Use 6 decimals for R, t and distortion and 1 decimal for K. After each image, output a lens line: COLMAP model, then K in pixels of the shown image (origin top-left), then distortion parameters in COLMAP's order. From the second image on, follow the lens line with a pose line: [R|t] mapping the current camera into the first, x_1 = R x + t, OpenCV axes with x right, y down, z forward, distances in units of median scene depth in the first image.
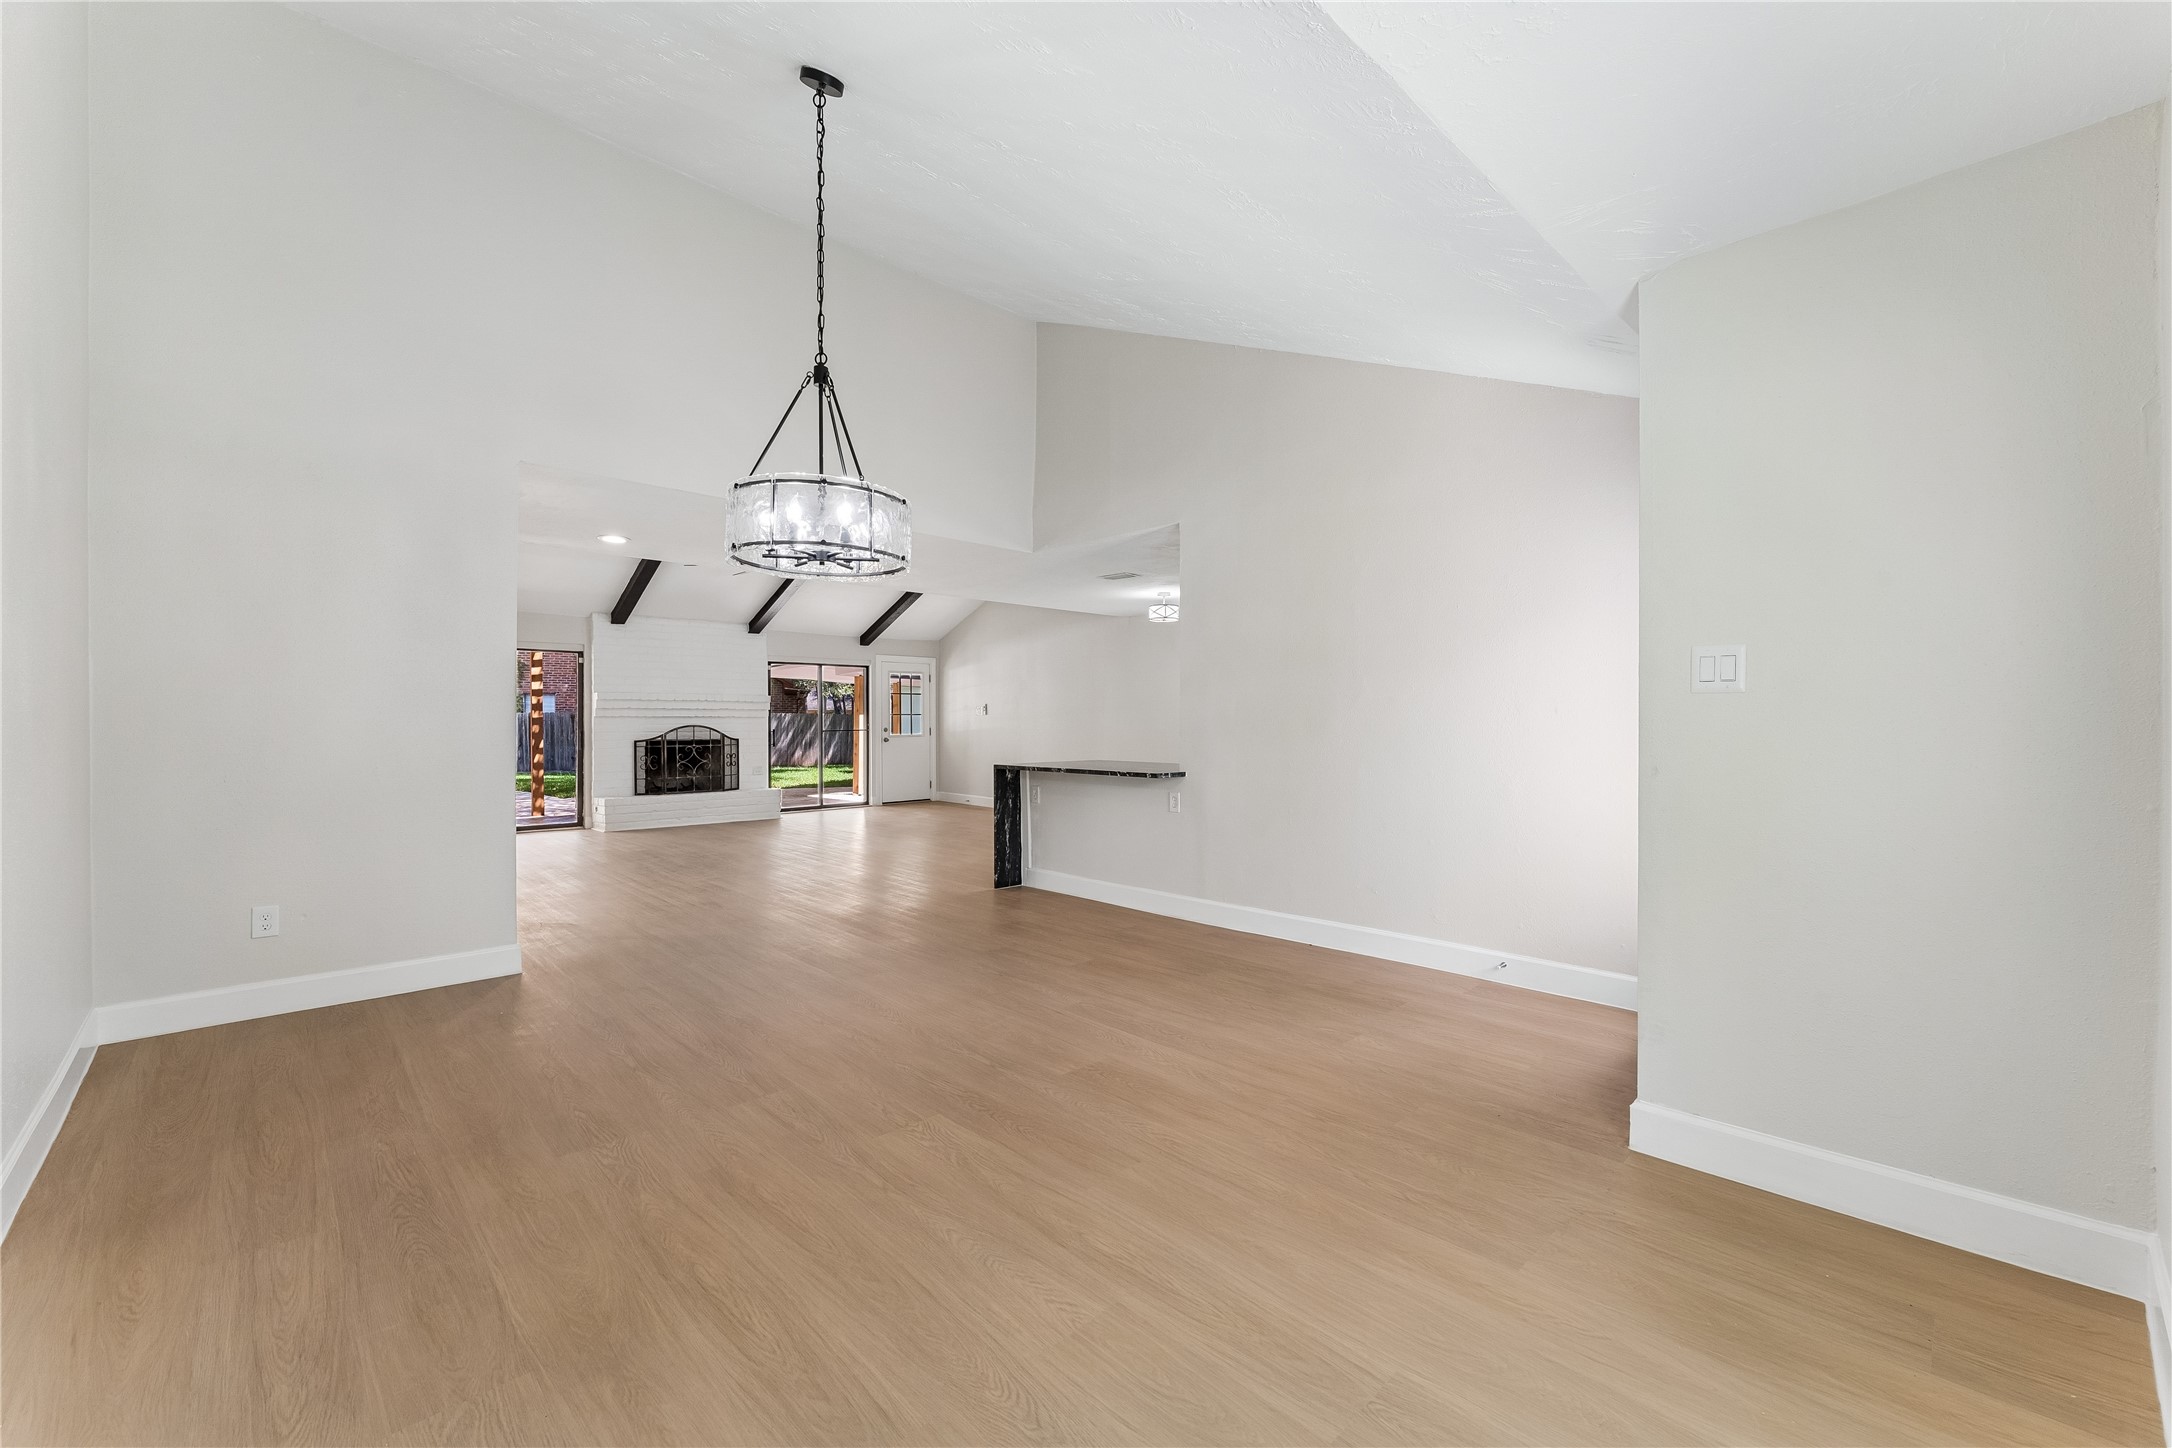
lens RADIAL K [[863.0, 0, 1100.3], [0, 863.0, 729.1], [0, 0, 1]] dist [-0.000929, 0.000195]
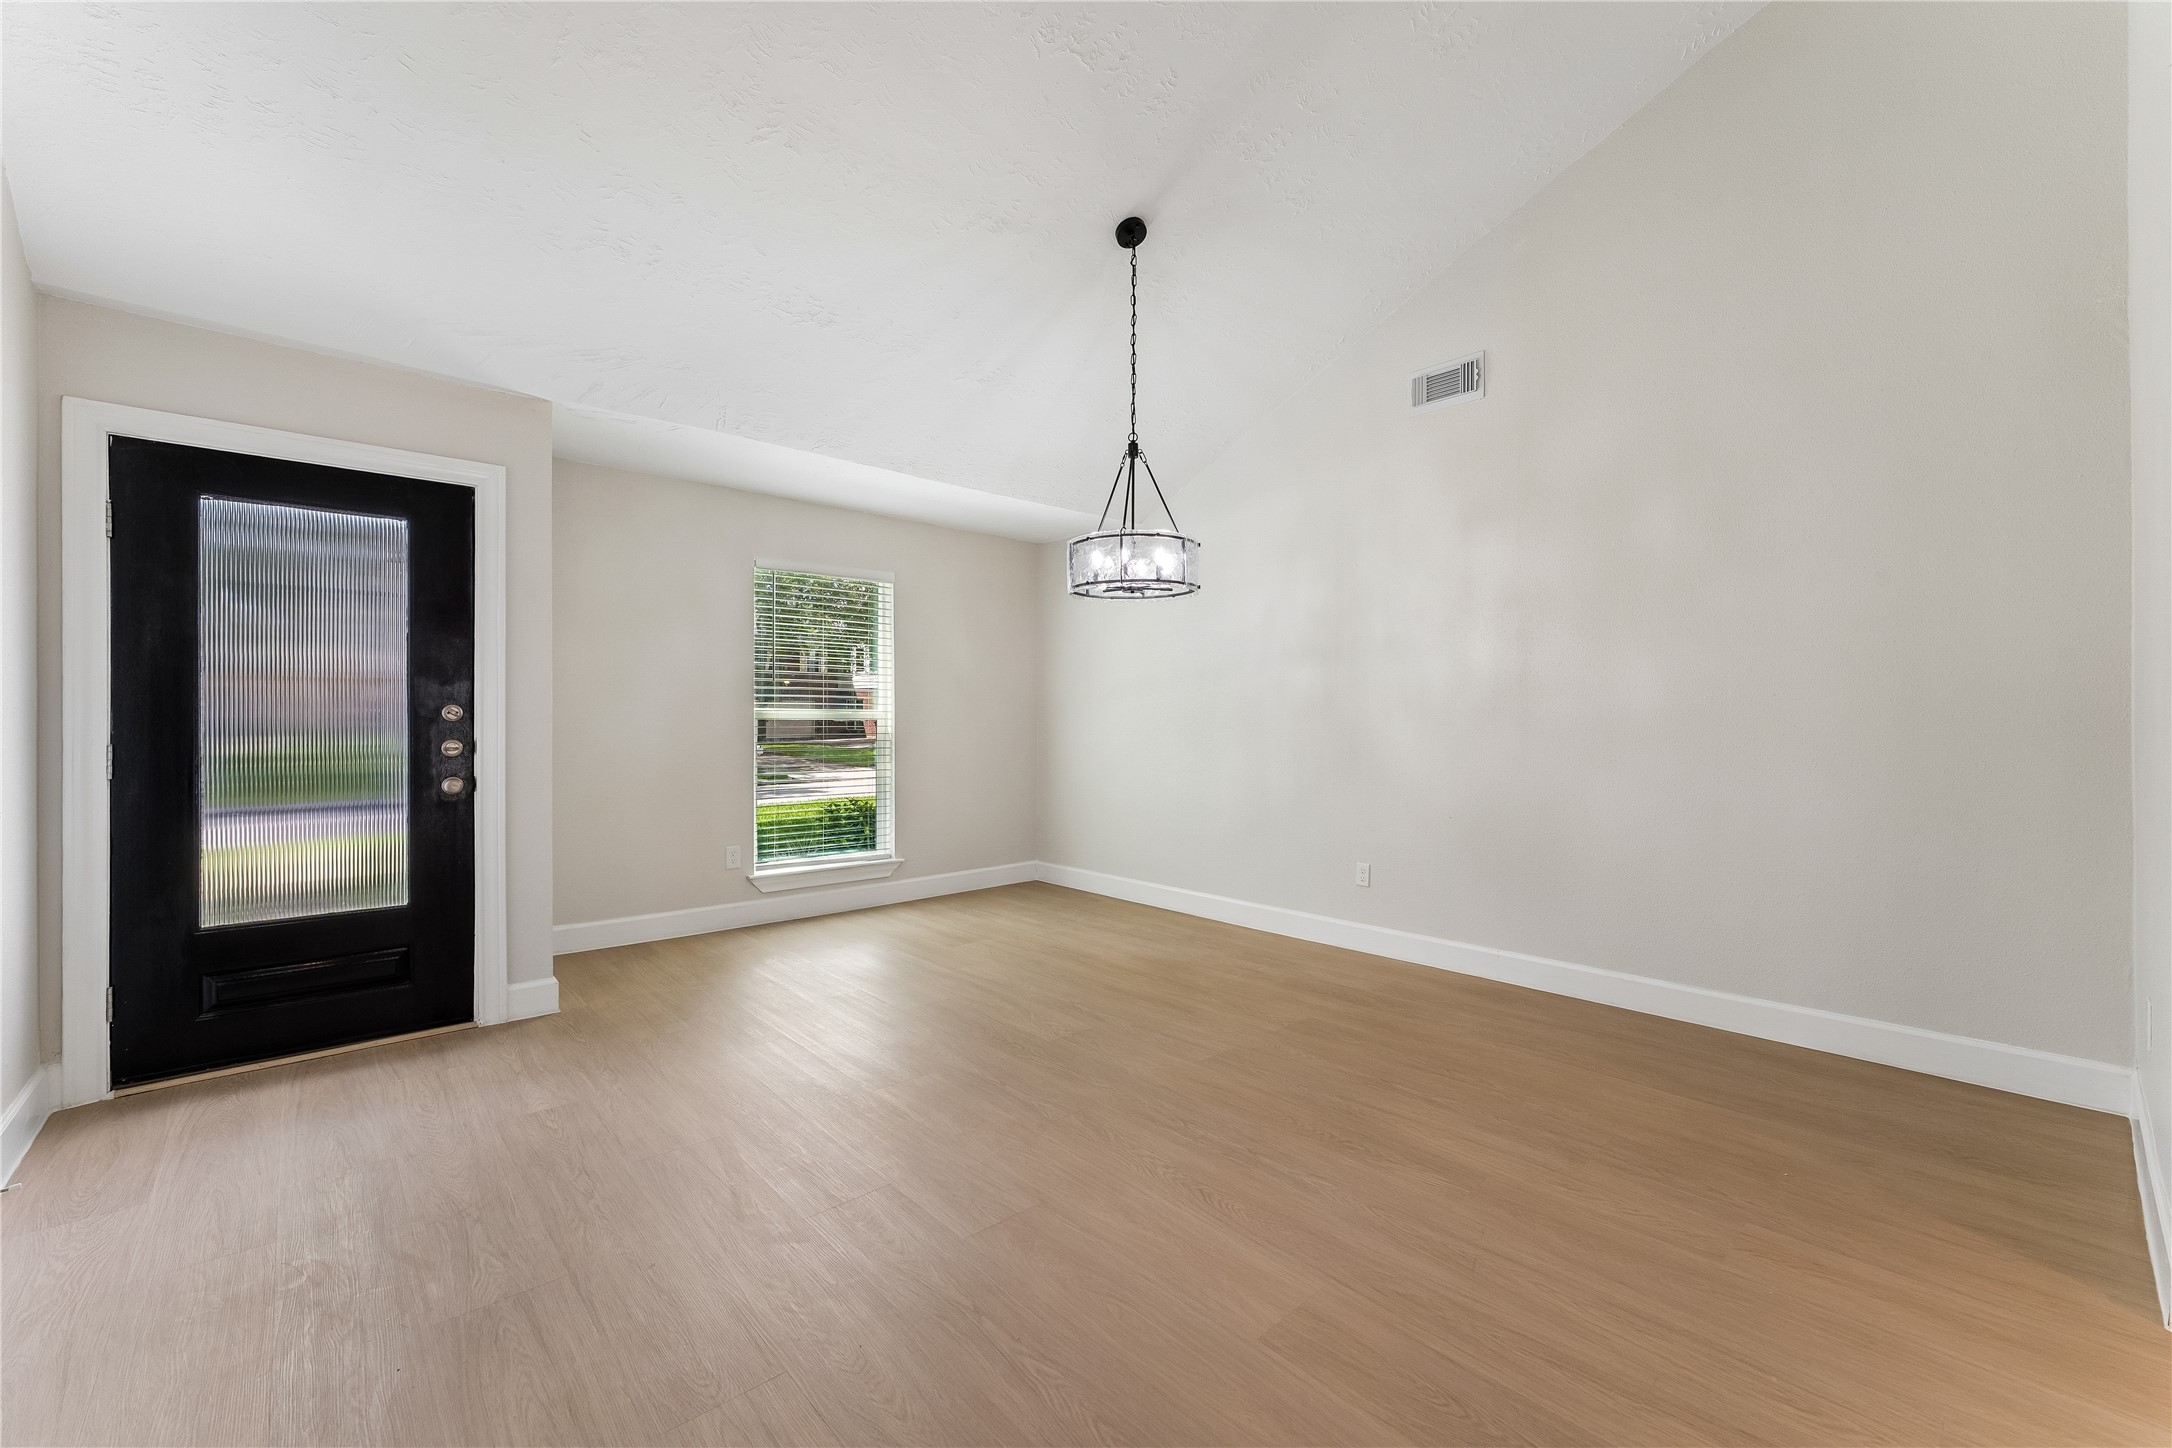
lens RADIAL K [[884.8, 0, 1106.5], [0, 884.8, 721.5], [0, 0, 1]] dist [-0.000358, 0.000236]
pose [[-0.999704, 0.000474, 0.024307, -0.078803], [0.000770, 0.999926, 0.012145, -0.002525], [-0.024299, 0.012160, -0.999631, 0.591209]]
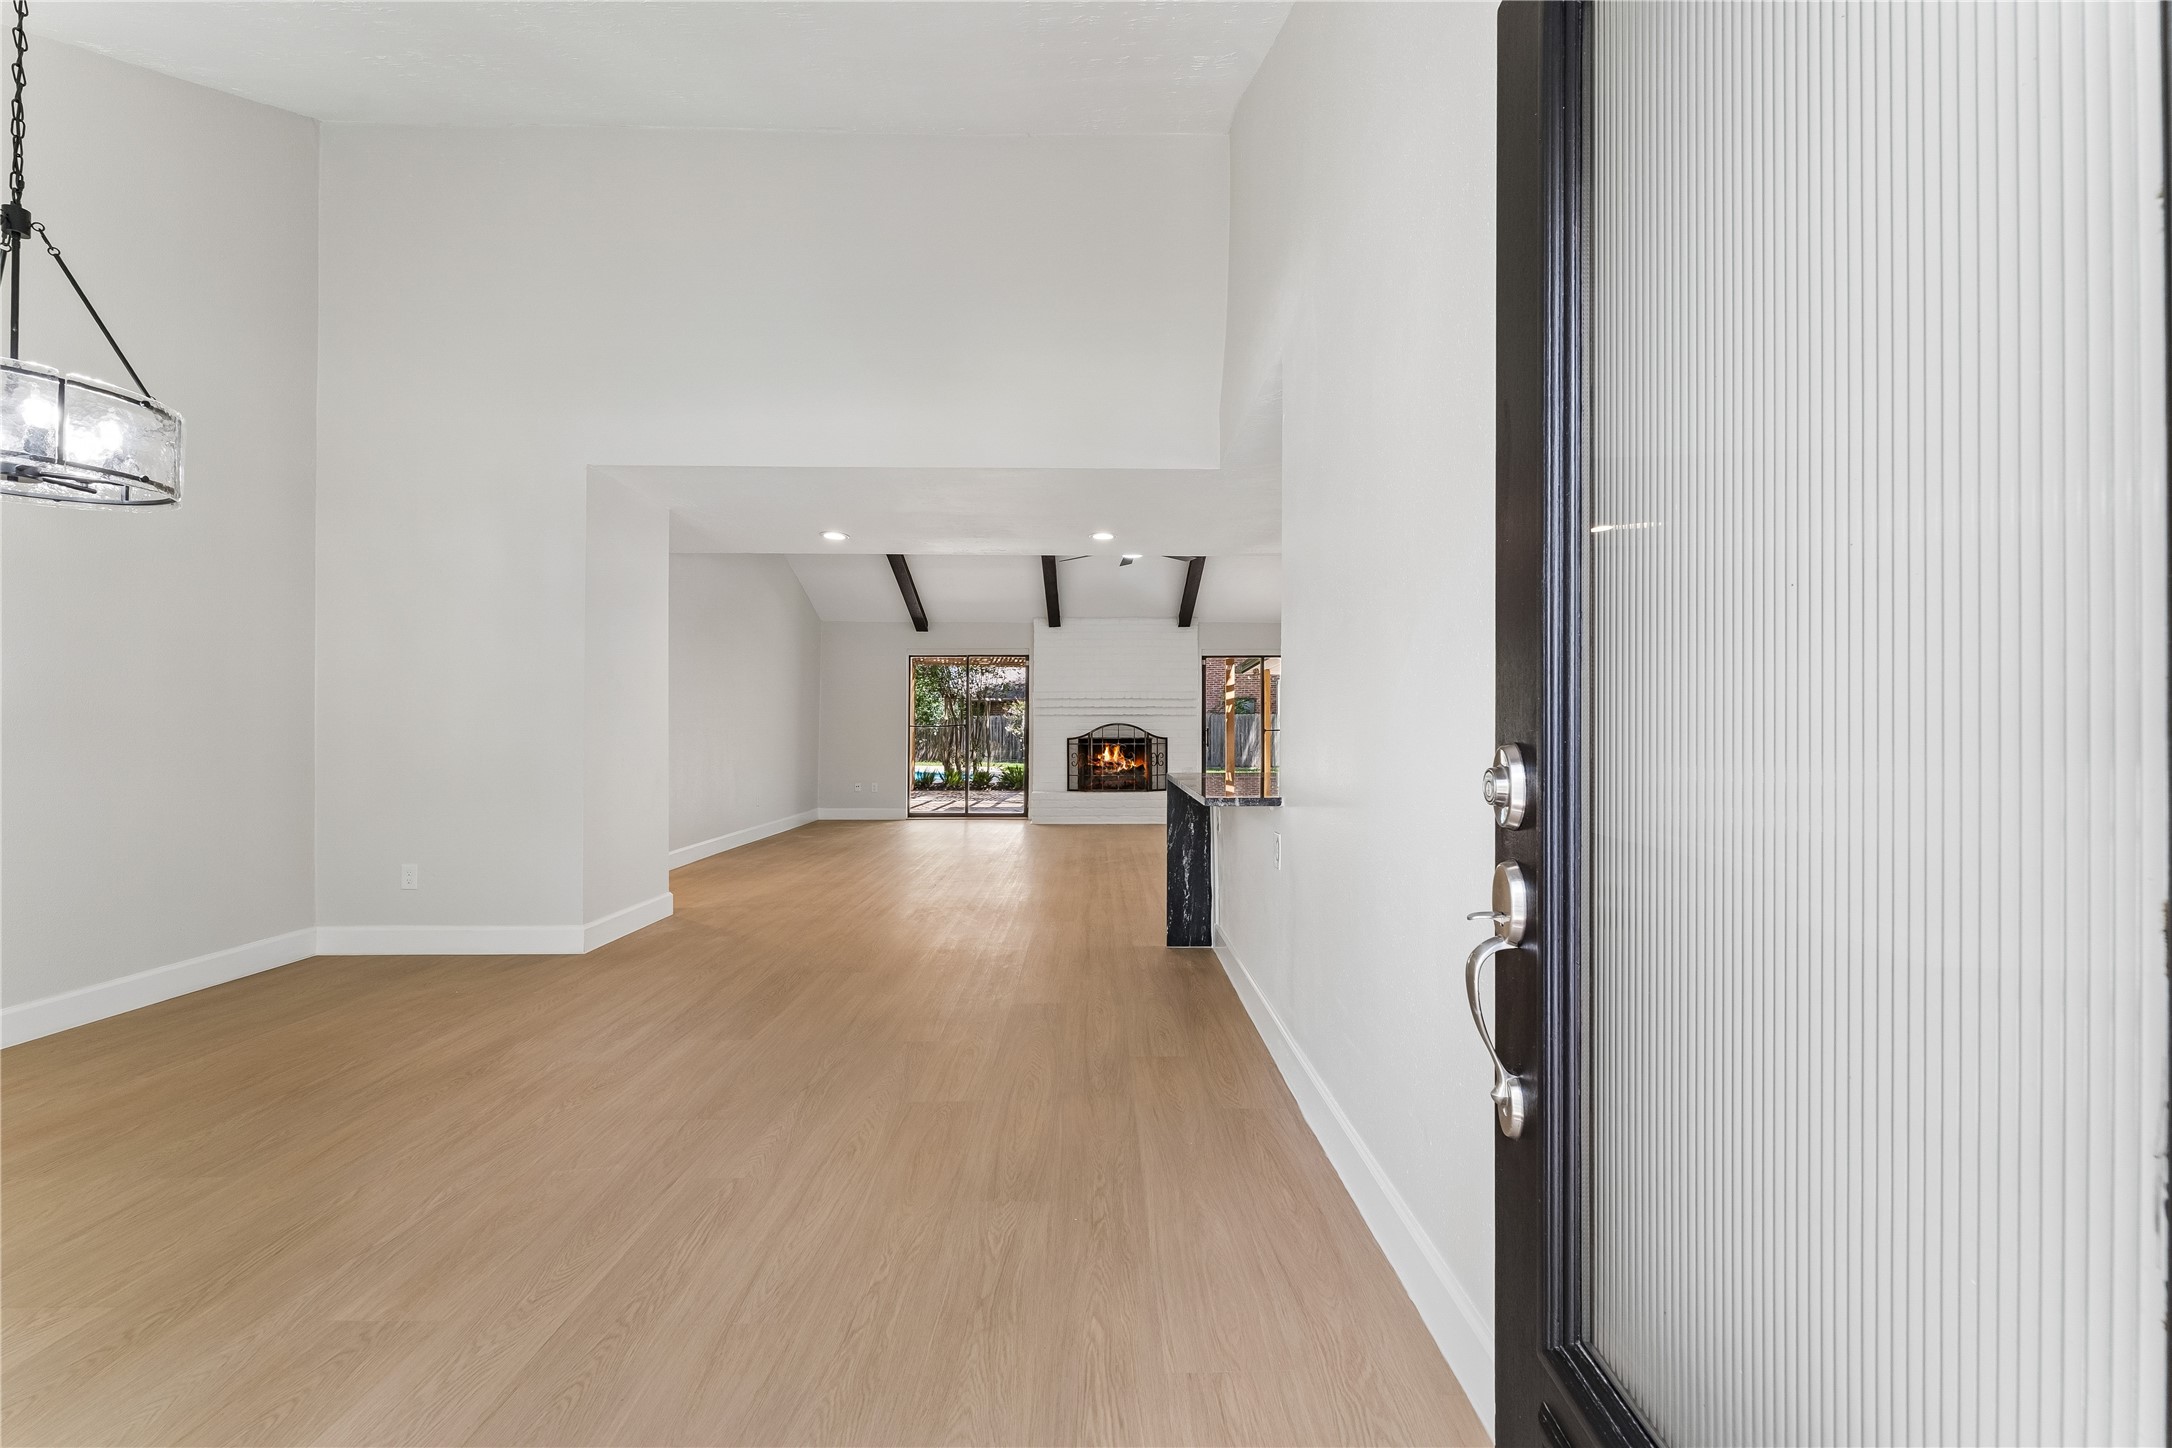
lens RADIAL K [[863.0, 0, 1100.3], [0, 863.0, 729.1], [0, 0, 1]] dist [-0.000929, 0.000195]
pose [[0.724882, 0.002363, -0.688869, 0.210761], [-0.004014, 0.999992, -0.000793, 0.003282], [0.688862, 0.003340, 0.724885, 0.278287]]
